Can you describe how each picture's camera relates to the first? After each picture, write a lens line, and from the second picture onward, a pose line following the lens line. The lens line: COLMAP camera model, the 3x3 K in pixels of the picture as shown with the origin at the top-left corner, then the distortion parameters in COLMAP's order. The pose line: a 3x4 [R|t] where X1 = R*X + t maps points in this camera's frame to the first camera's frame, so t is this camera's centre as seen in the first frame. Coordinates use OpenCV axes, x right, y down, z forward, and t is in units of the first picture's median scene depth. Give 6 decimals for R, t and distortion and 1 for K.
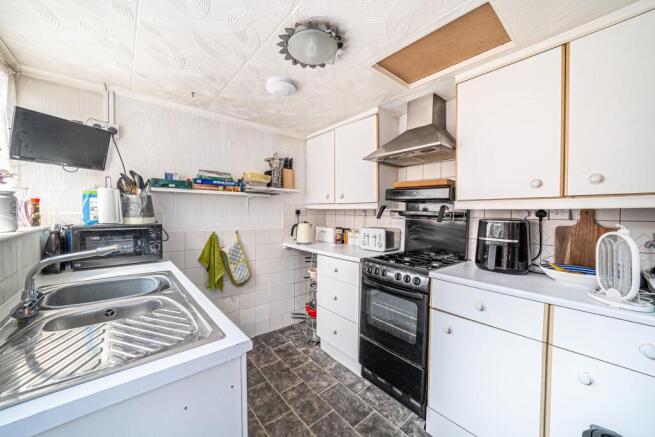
lens RADIAL K [[242.6, 0, 325.1], [0, 242.6, 217.4], [0, 0, 1]] dist [-0.000893, 0.000081]
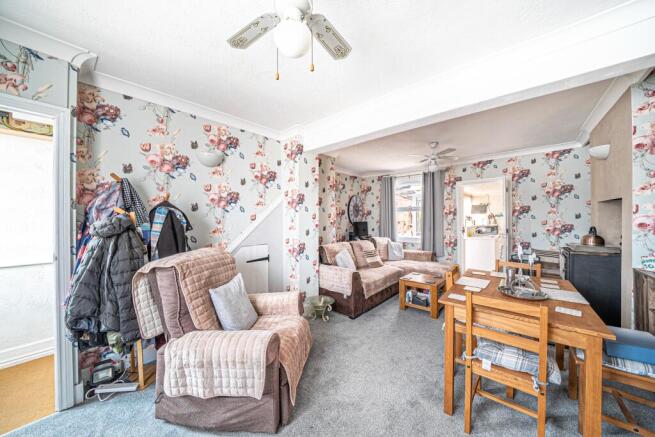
lens RADIAL K [[227.2, 0, 327.2], [0, 227.2, 218.5], [0, 0, 1]] dist [-0.017639, 0.000150]
pose [[0.166025, -0.008042, -0.986089, 2.053454], [-0.016600, 0.999802, -0.010948, -0.004565], [0.985982, 0.018187, 0.165858, -1.963377]]
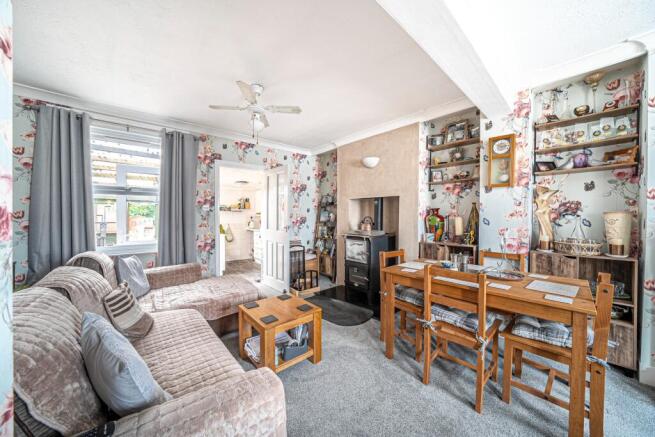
lens RADIAL K [[227.2, 0, 326.9], [0, 227.2, 217.0], [0, 0, 1]] dist [-0.017639, 0.000150]
pose [[0.999926, -0.001027, 0.012136, 0.884043], [0.001242, 0.999842, -0.017738, 0.026332], [-0.012115, 0.017752, 0.999769, -1.958538]]
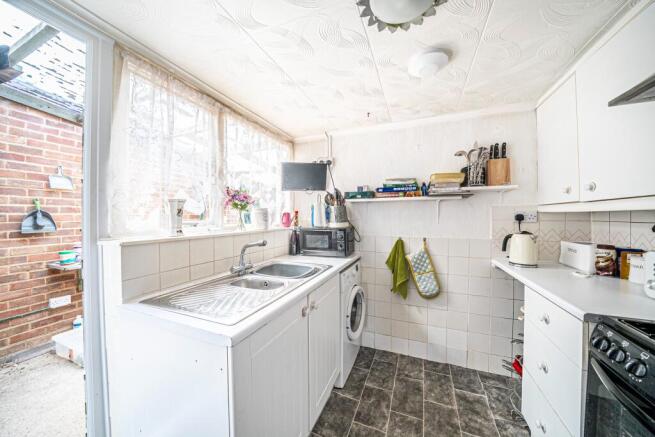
lens RADIAL K [[227.2, 0, 327.6], [0, 227.2, 217.8], [0, 0, 1]] dist [-0.017639, 0.000150]
pose [[0.471761, -0.006632, -0.881702, 0.237662], [-0.013440, 0.999801, -0.014711, -0.005316], [0.881624, 0.018790, 0.471578, 0.273771]]
